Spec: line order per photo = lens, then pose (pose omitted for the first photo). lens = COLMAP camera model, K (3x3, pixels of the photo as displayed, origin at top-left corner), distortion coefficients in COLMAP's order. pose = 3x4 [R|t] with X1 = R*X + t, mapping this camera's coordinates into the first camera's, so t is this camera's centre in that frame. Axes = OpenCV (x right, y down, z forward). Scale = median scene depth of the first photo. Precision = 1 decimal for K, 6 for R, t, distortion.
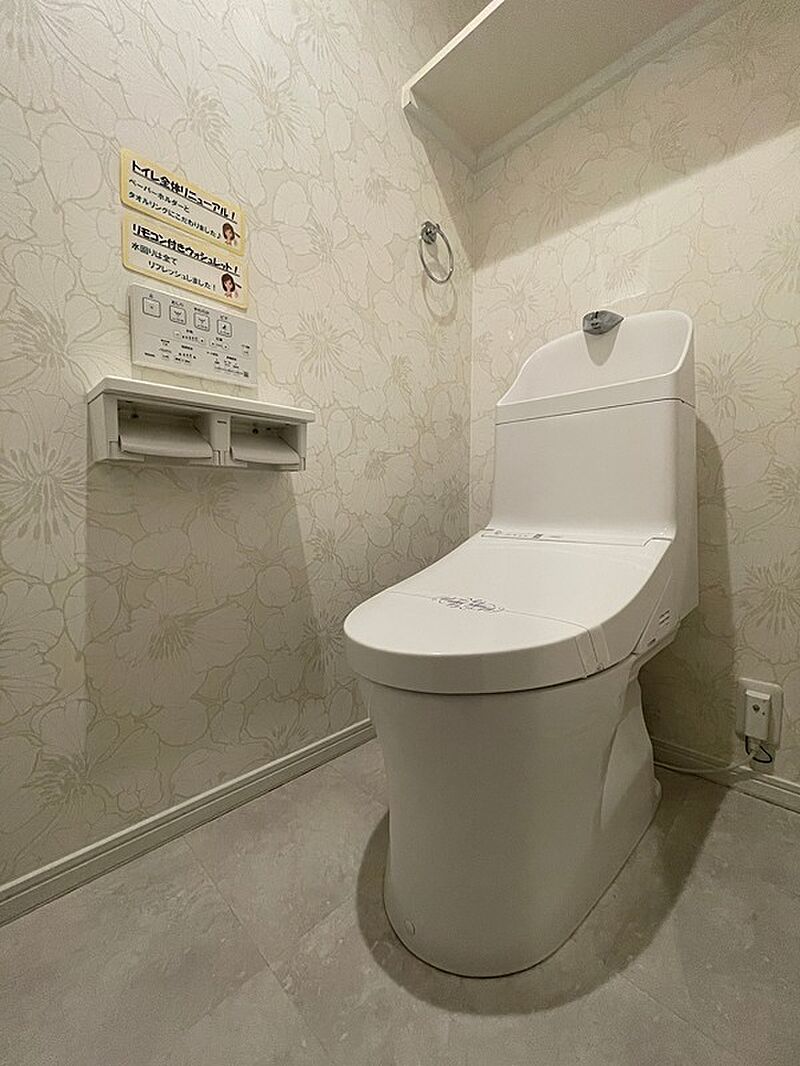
lens RADIAL K [[431.2, 0, 403.2], [0, 431.2, 527.0], [0, 0, 1]] dist [-0.000113, -0.000269]
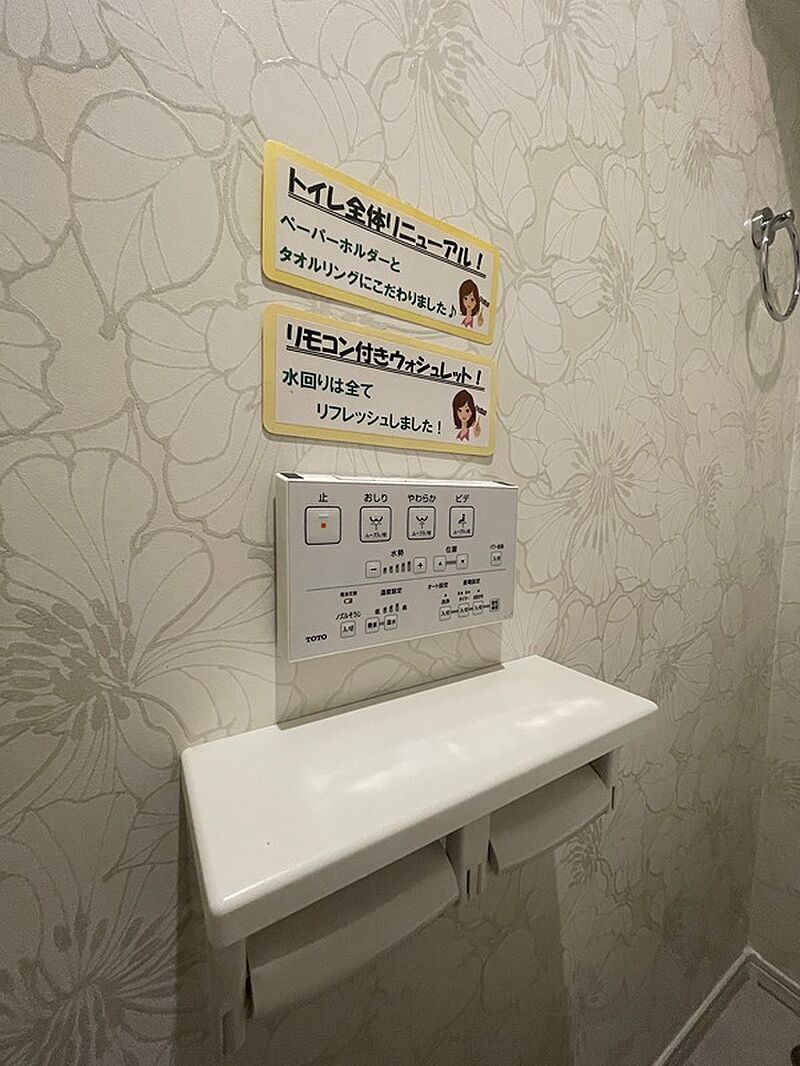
lens RADIAL K [[431.2, 0, 400.9], [0, 431.2, 535.9], [0, 0, 1]] dist [-0.000113, -0.000269]
pose [[0.968838, 0.027319, -0.246185, -0.388127], [-0.024341, 0.999589, 0.015129, -0.478518], [0.246497, -0.008665, 0.969105, 0.586958]]
